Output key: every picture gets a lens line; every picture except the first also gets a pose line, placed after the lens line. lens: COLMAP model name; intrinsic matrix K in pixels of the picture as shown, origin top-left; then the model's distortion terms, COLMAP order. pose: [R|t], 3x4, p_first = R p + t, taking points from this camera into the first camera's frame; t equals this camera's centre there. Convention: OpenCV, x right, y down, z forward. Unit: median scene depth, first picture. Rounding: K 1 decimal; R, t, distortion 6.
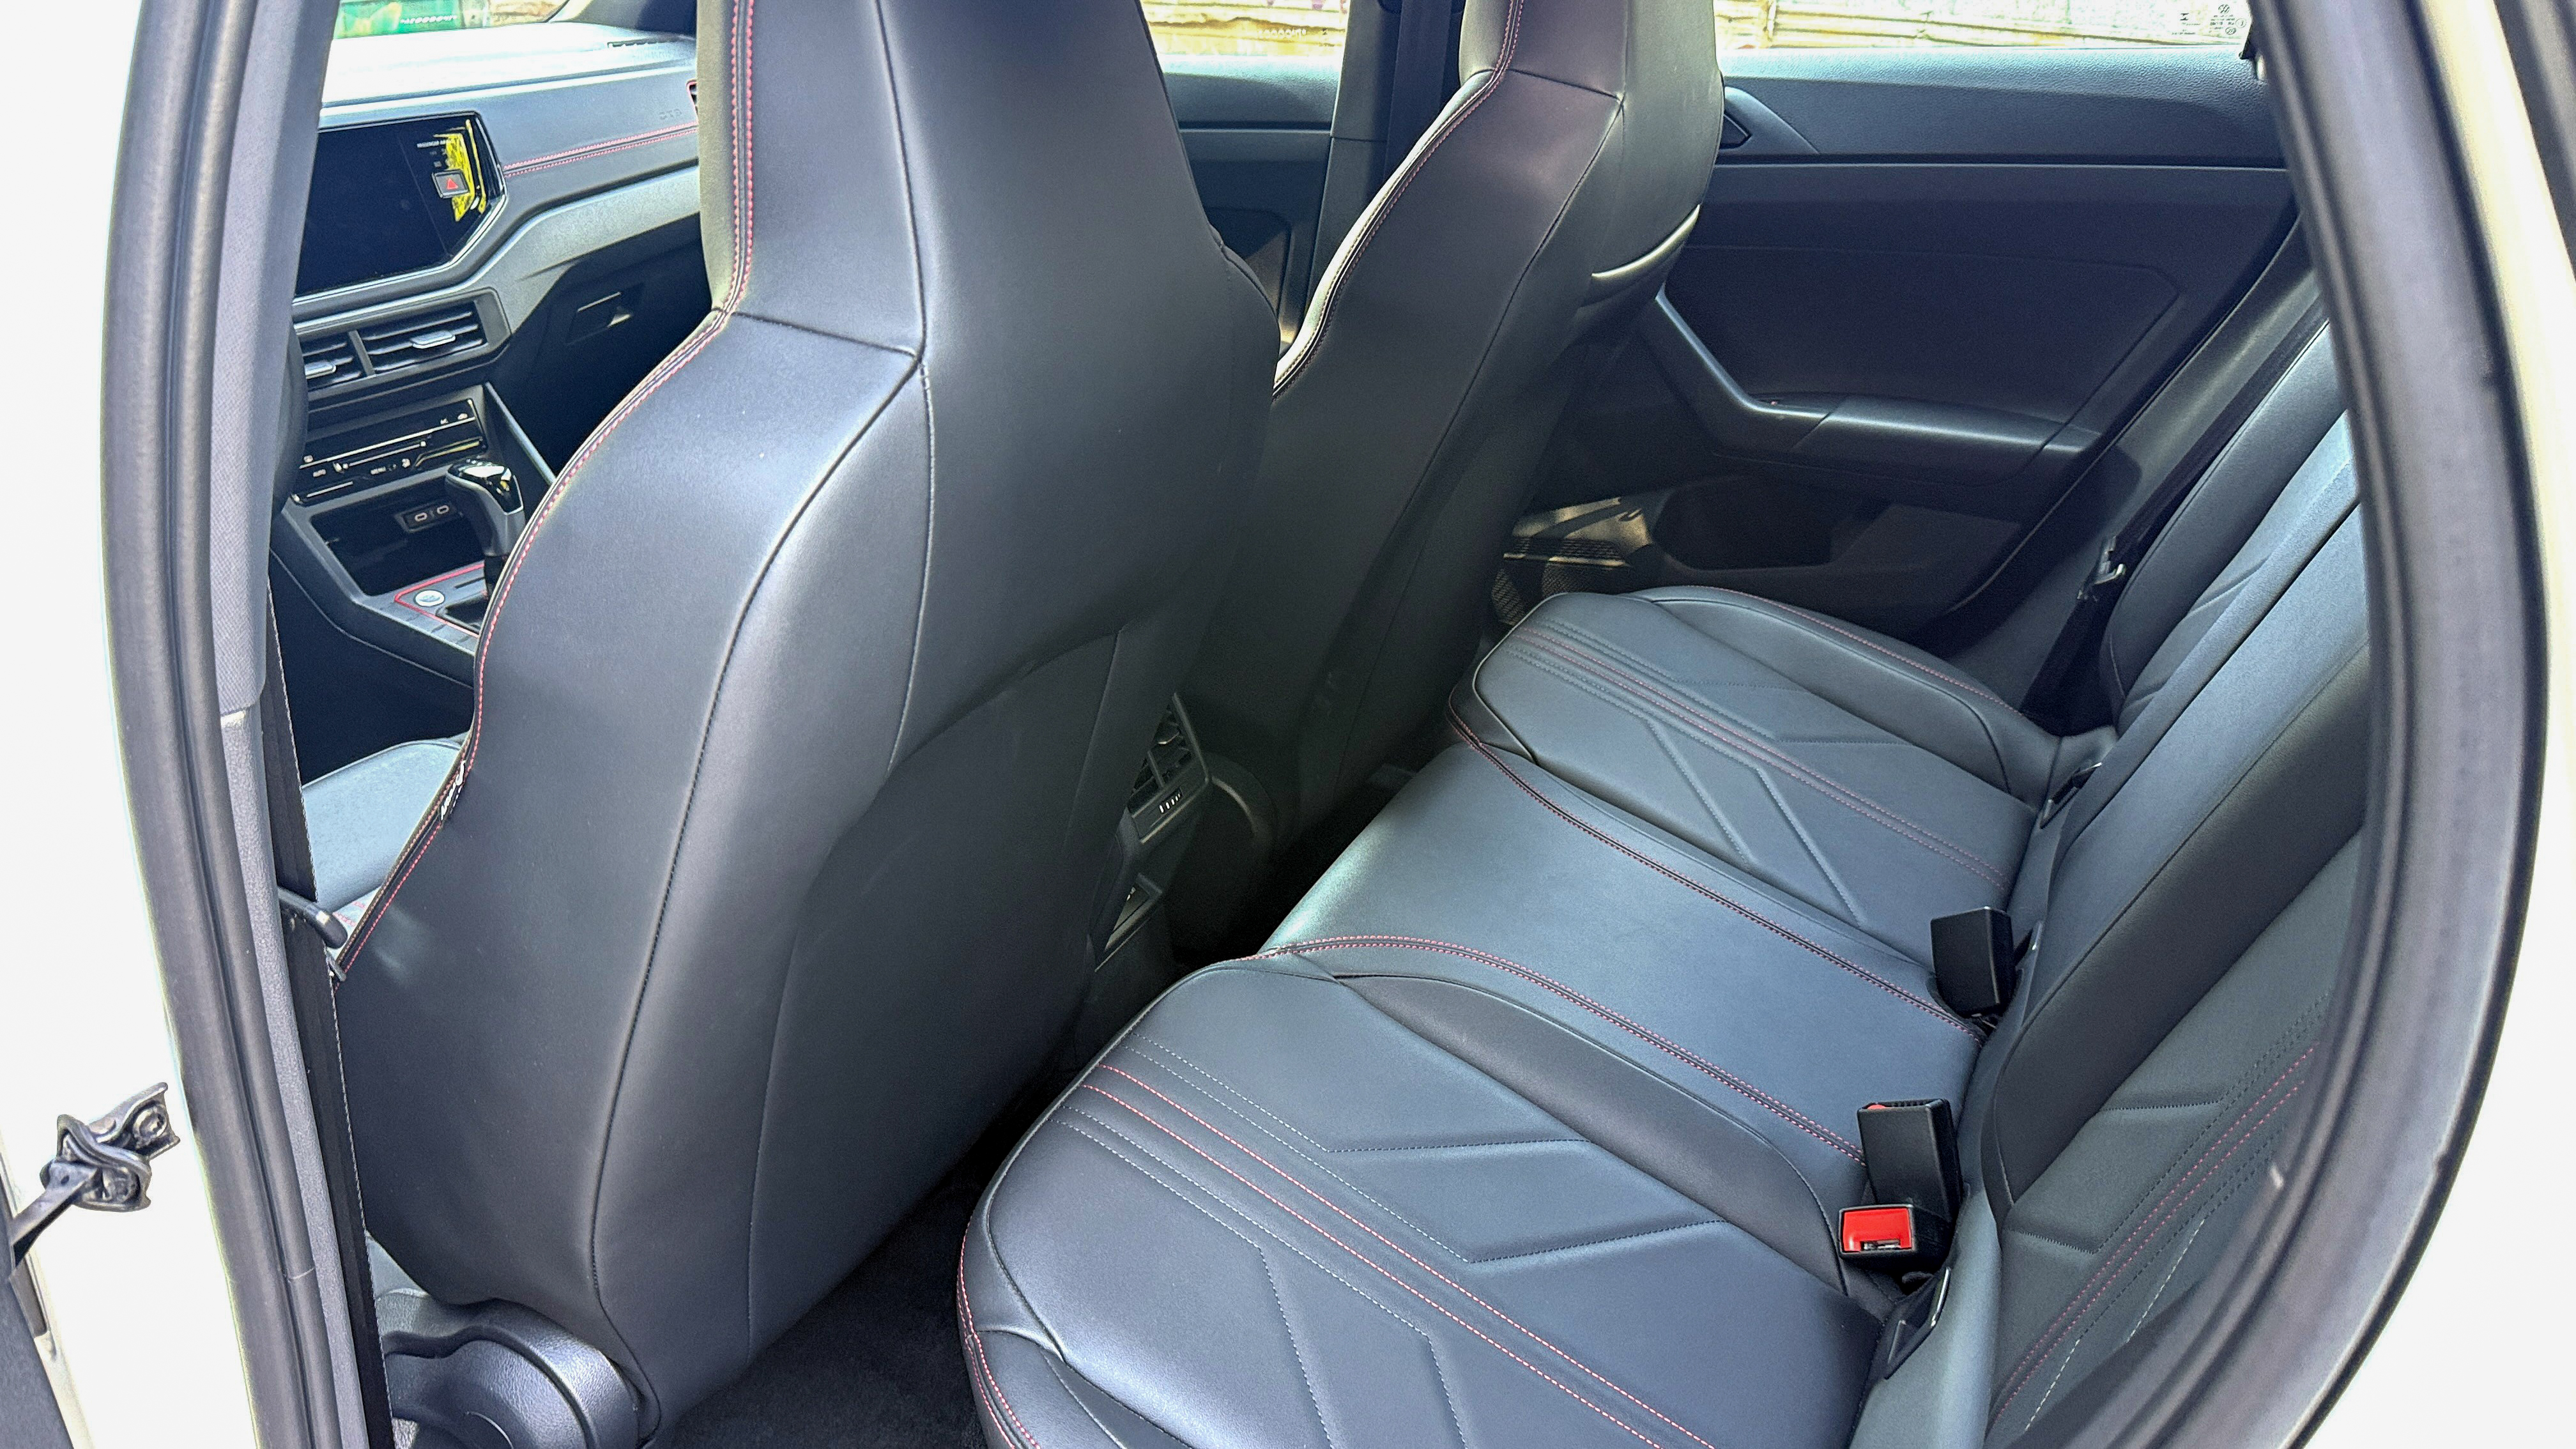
lens RADIAL K [[1850.7, 0, 1364.0], [0, 1850.7, 724.3], [0, 0, 1]] dist [0.002818, -0.048199]
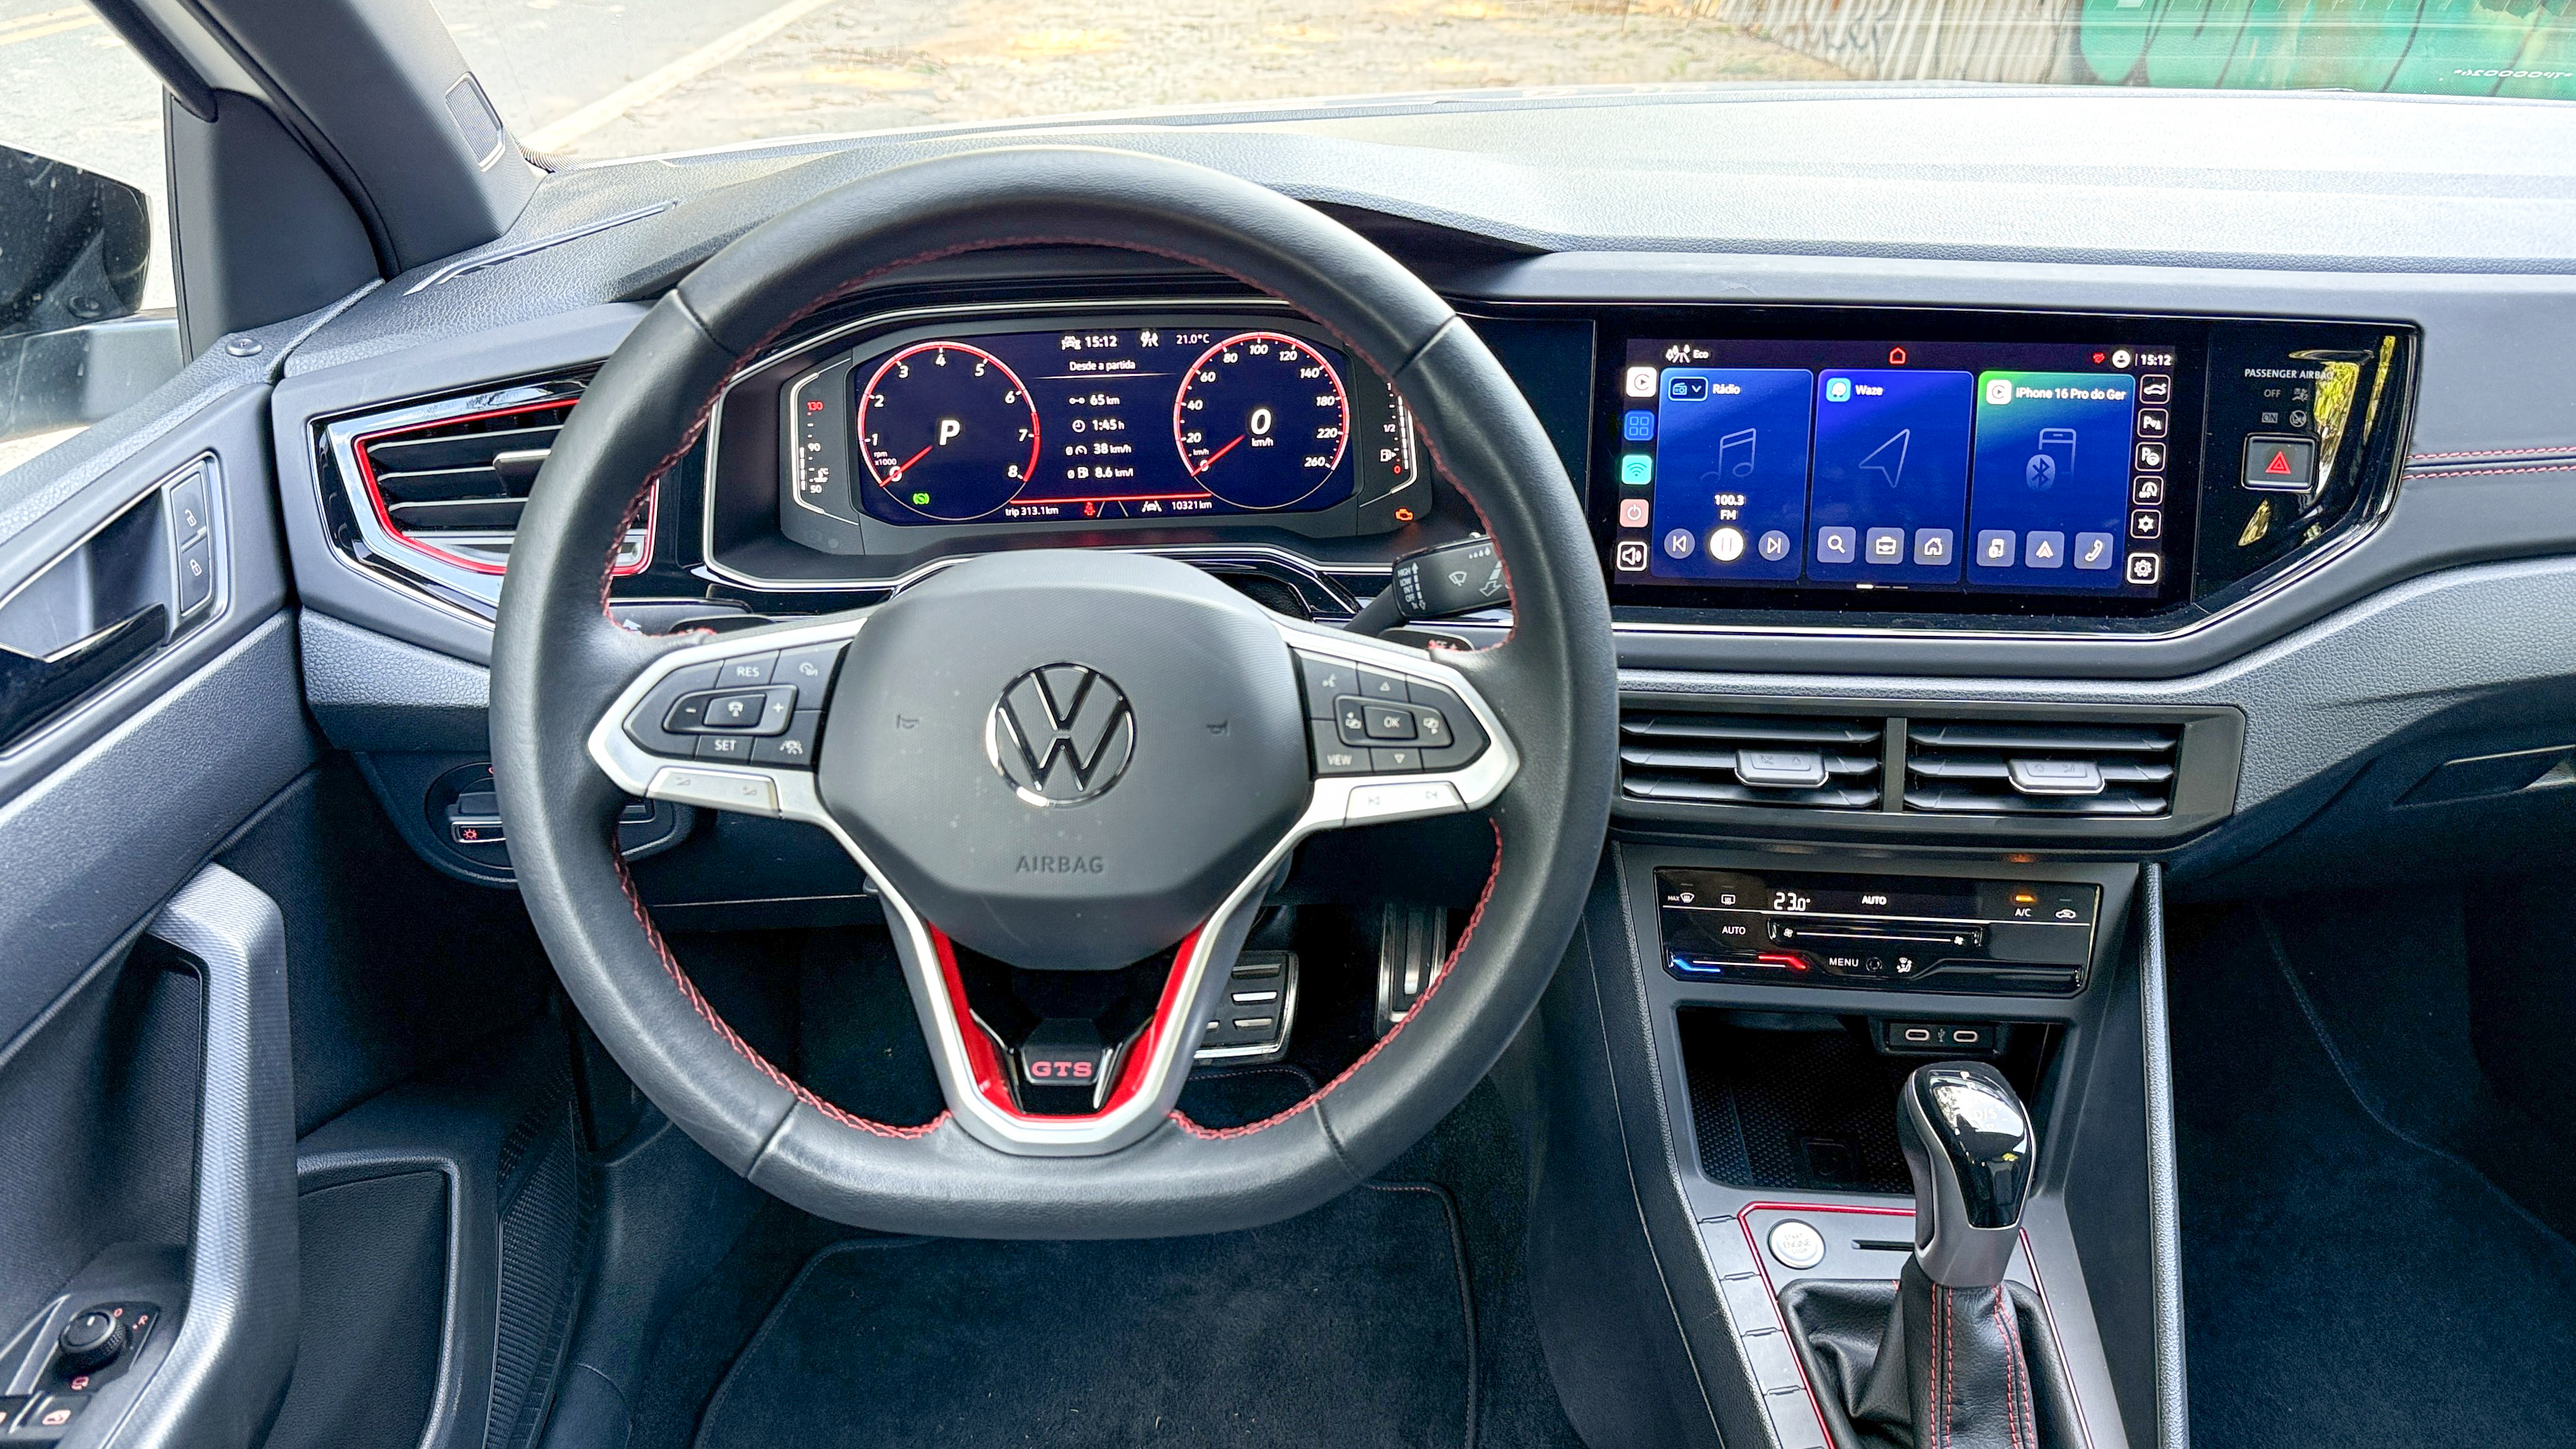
lens RADIAL K [[1847.8, 0, 1278.5], [0, 1847.8, 733.3], [0, 0, 1]] dist [0.207983, -0.482788]
pose [[0.473159, 0.397242, -0.786333, -0.219945], [-0.385425, 0.895957, 0.220701, -0.244727], [0.792192, 0.198646, 0.577037, 0.552136]]
